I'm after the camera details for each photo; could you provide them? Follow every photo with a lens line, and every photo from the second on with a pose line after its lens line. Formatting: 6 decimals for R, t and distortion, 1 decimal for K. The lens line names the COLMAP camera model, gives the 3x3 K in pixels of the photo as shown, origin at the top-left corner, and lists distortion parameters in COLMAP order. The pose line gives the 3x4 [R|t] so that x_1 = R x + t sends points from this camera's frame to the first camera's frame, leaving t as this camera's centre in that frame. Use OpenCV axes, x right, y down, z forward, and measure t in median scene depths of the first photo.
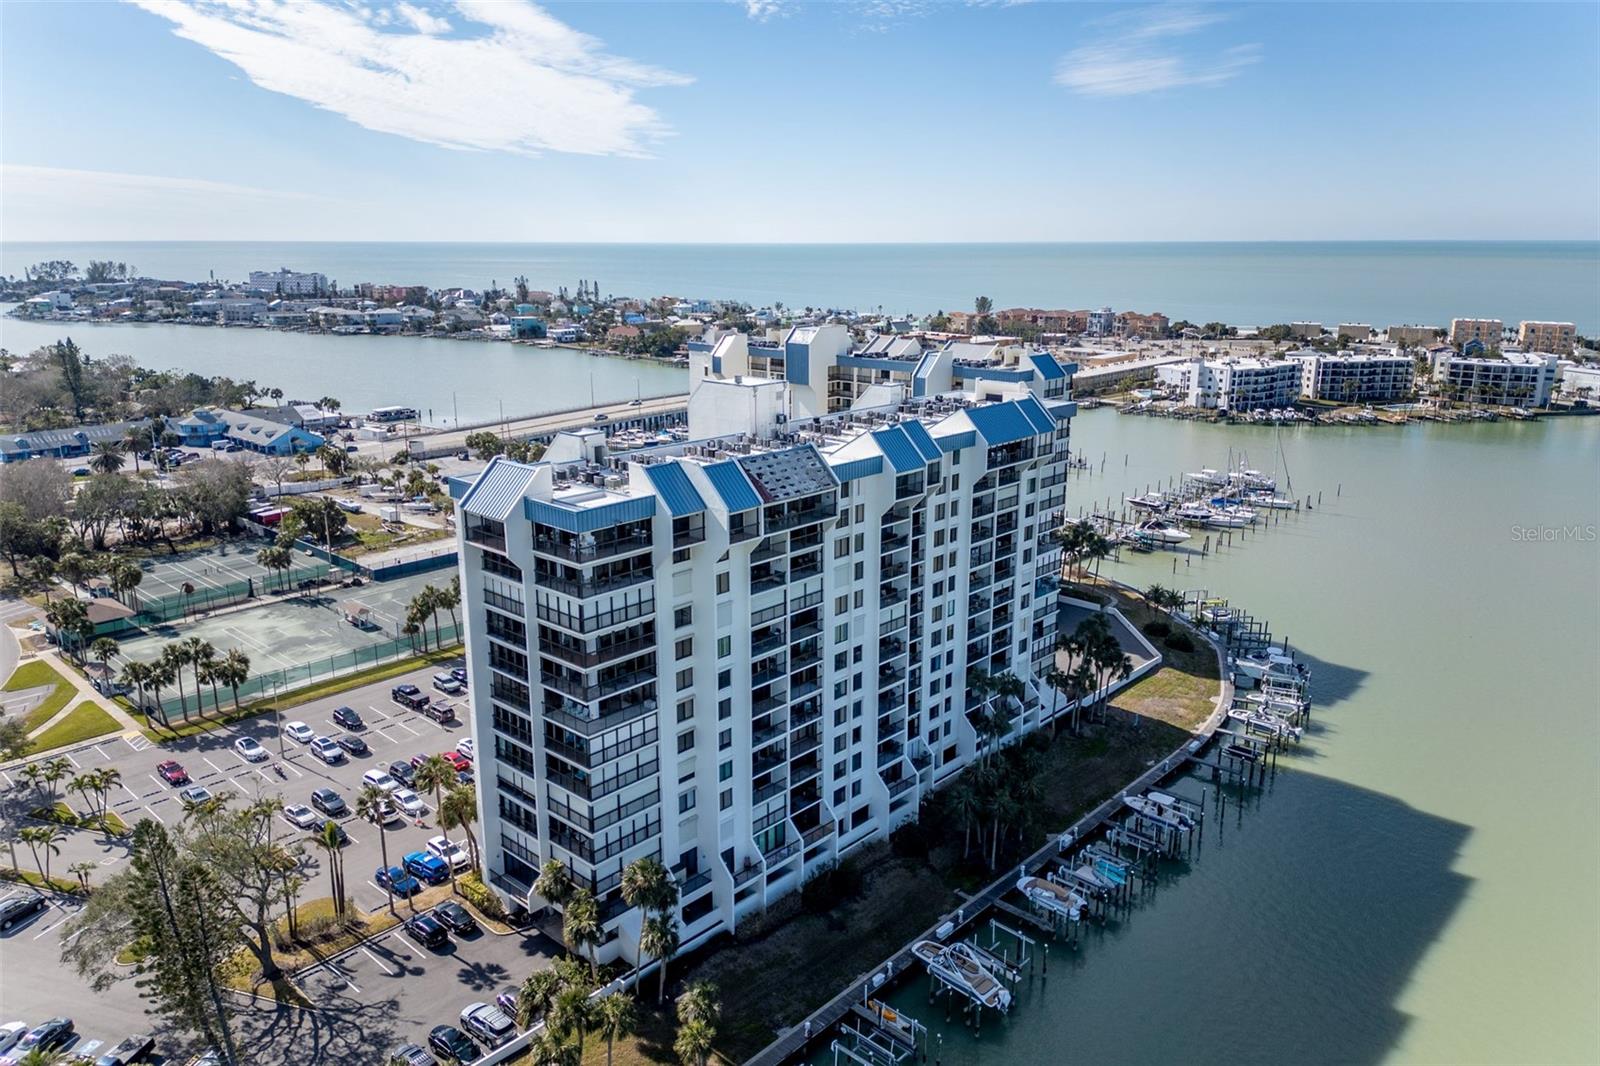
lens RADIAL K [[1132.9, 0, 800.0], [0, 1132.9, 533.0], [0, 0, 1]] dist [0.061645, -0.069603]
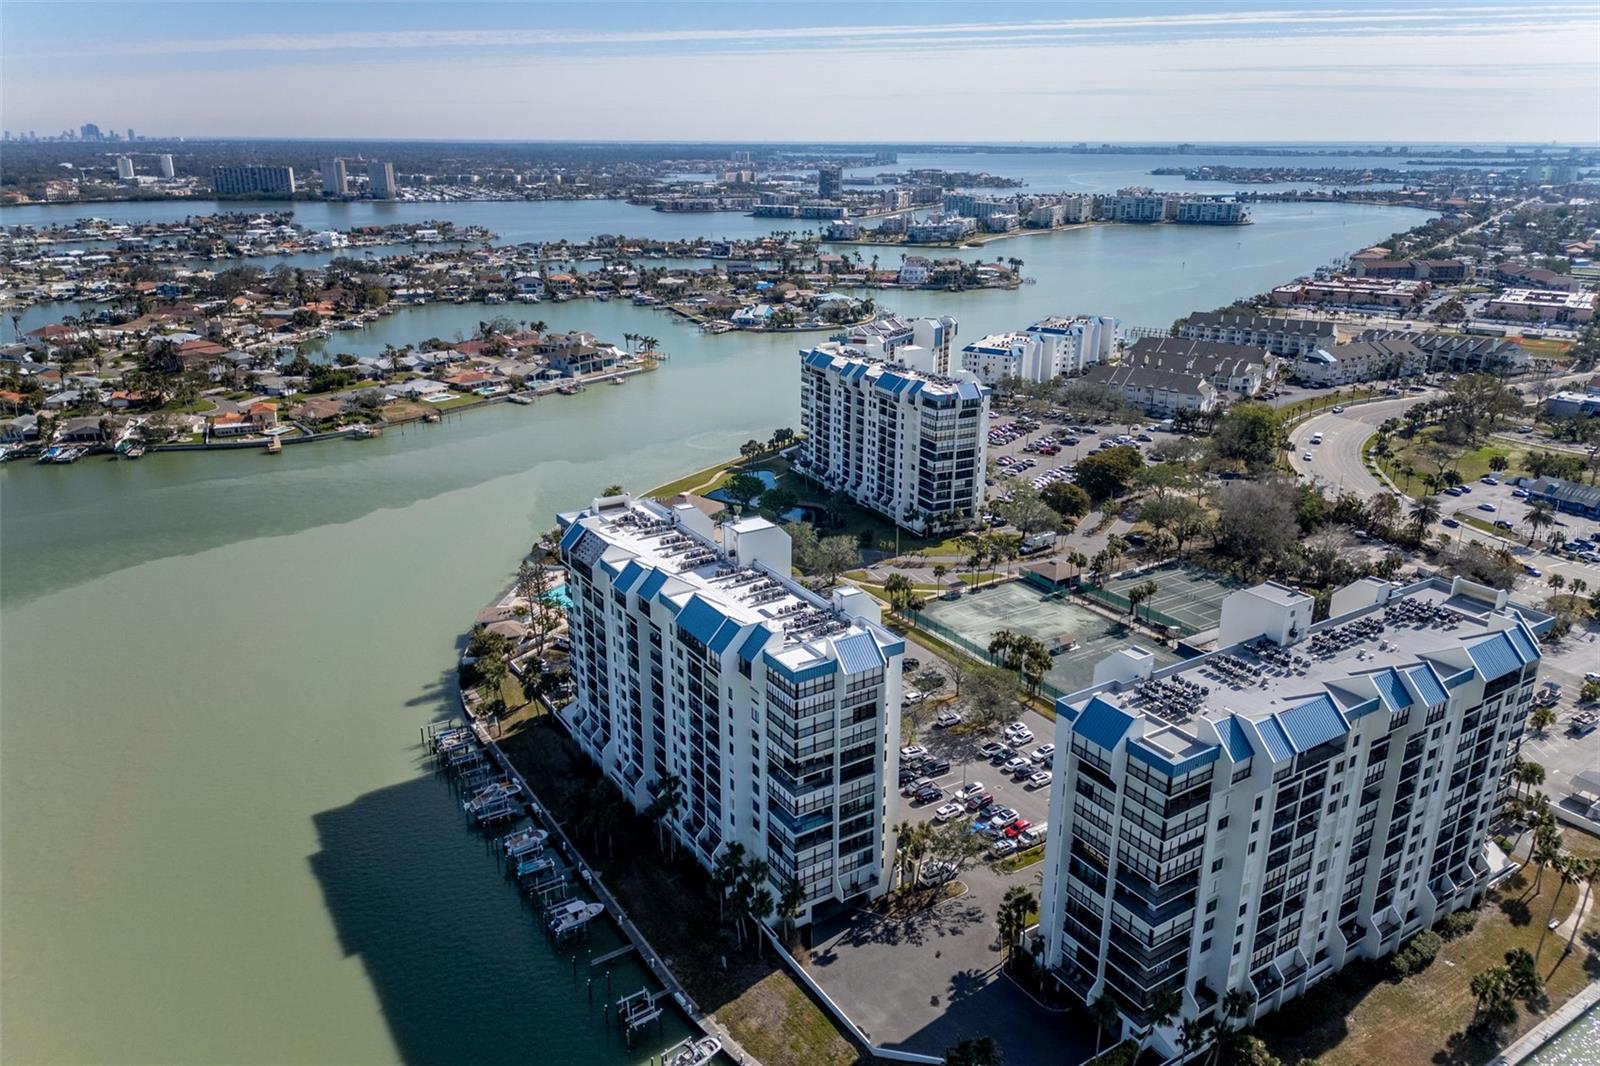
lens RADIAL K [[1122.3, 0, 800.0], [0, 1122.3, 533.0], [0, 0, 1]] dist [0.079659, -0.101179]
pose [[-0.251867, 0.319115, -0.913635, 1.006315], [-0.248567, 0.891066, 0.379757, -0.547061], [0.935295, 0.322748, -0.145108, 0.993302]]
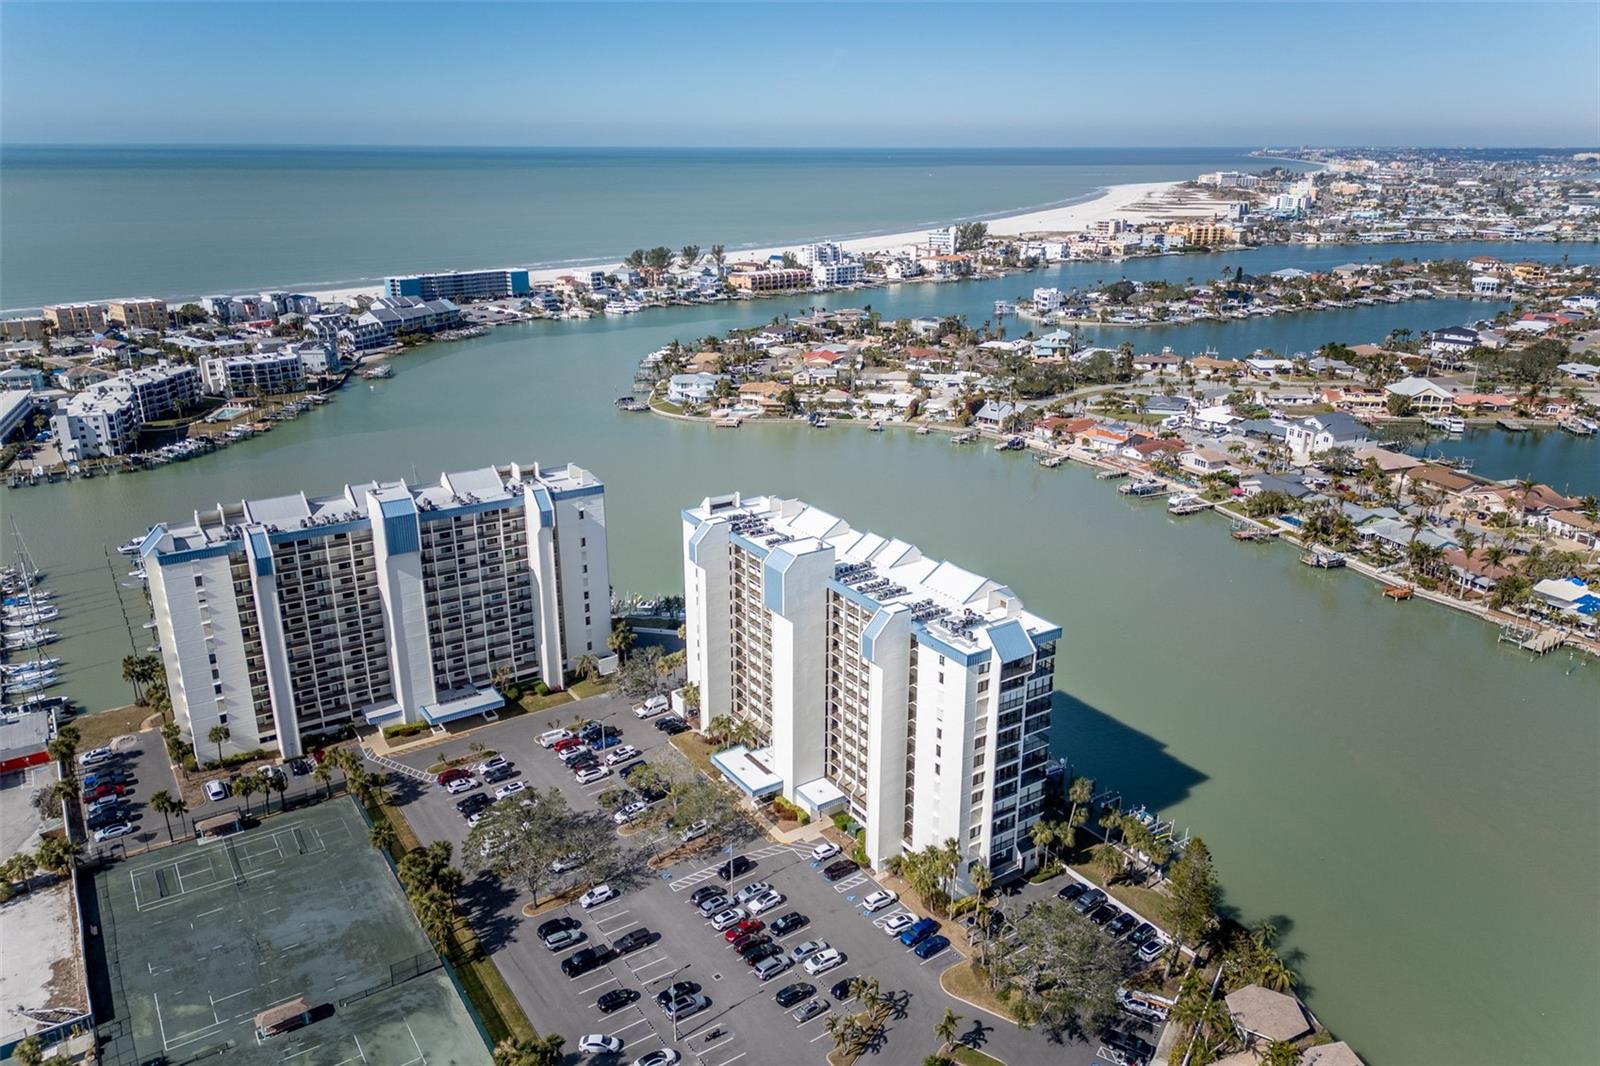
lens RADIAL K [[1125.1, 0, 800.0], [0, 1125.1, 533.0], [0, 0, 1]] dist [0.105065, -0.132498]
pose [[0.235911, -0.316885, 0.918657, -1.061488], [0.245832, 0.934051, 0.259066, -0.407054], [-0.940166, 0.164719, 0.298253, 0.444340]]
